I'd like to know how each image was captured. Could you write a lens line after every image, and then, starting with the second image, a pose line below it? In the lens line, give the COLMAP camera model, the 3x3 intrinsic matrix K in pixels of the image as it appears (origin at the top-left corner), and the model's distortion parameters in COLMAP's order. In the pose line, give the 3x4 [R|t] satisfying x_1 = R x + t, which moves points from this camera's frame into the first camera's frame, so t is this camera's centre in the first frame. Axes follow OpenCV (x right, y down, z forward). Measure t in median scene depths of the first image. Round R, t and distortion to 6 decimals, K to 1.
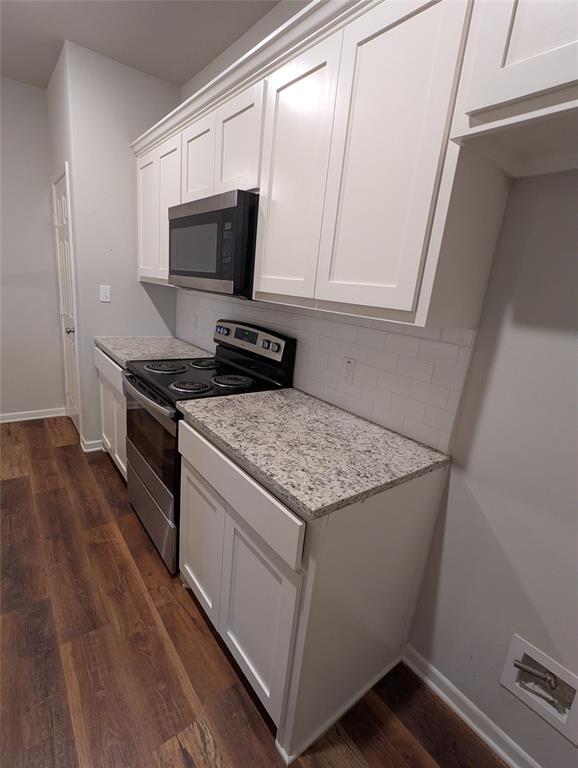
lens RADIAL K [[366.2, 0, 289.5], [0, 366.2, 388.6], [0, 0, 1]] dist [0.003610, -0.000849]
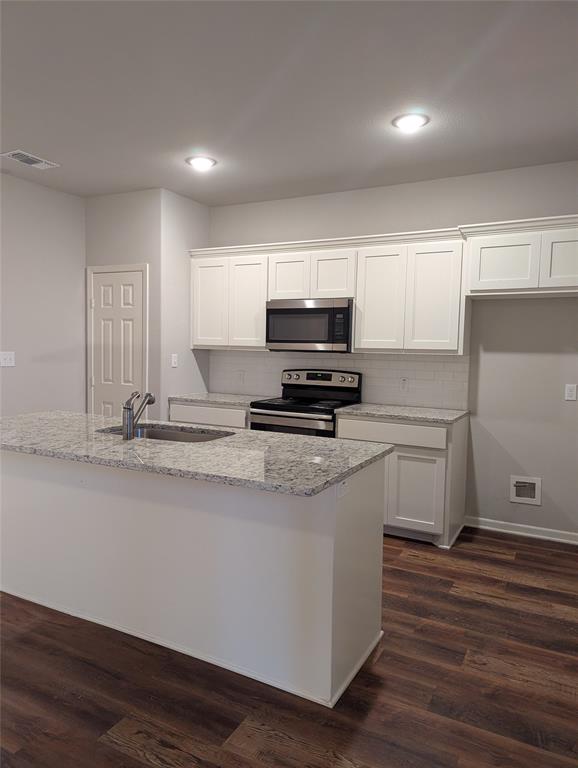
lens RADIAL K [[540.1, 0, 289.0], [0, 540.1, 384.0], [0, 0, 1]] dist [0.065127, -0.054273]
pose [[0.908995, -0.109624, 0.402133, -1.513082], [0.177172, 0.974916, -0.134715, 0.220578], [-0.377278, 0.193702, 0.905616, -1.315895]]
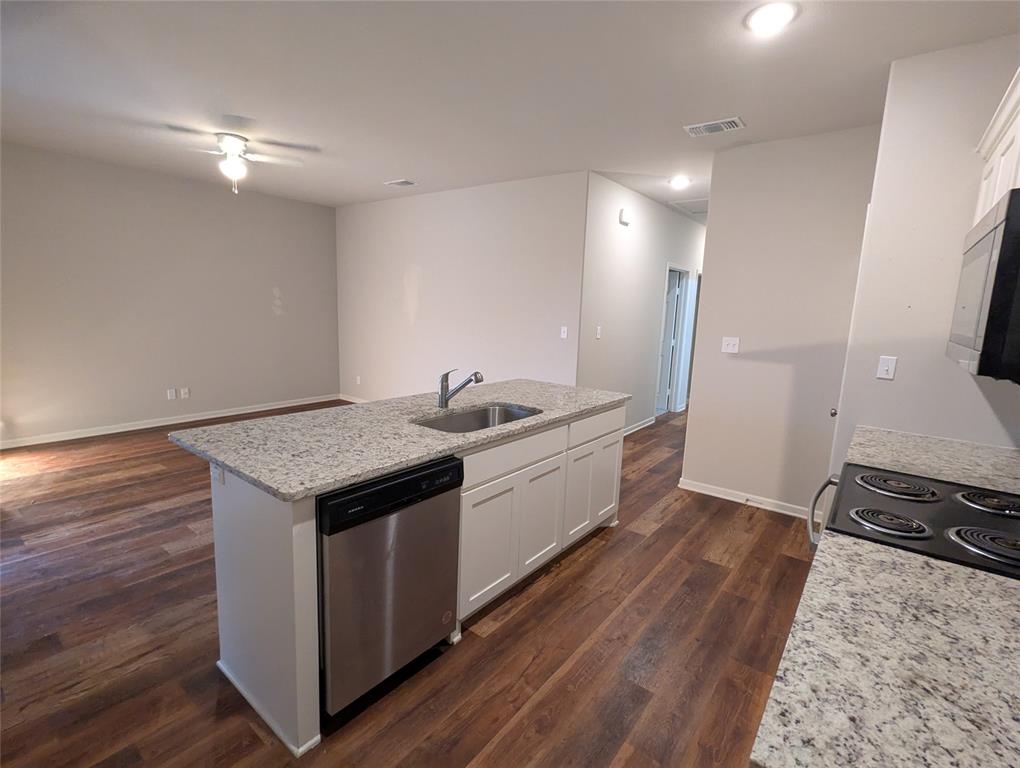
lens RADIAL K [[486.3, 0, 511.6], [0, 486.3, 382.8], [0, 0, 1]] dist [0.003610, -0.000849]
pose [[0.247116, 0.068101, -0.966590, 0.364686], [-0.271320, 0.962488, -0.001553, -0.062567], [0.930225, 0.262639, 0.256323, 0.188382]]
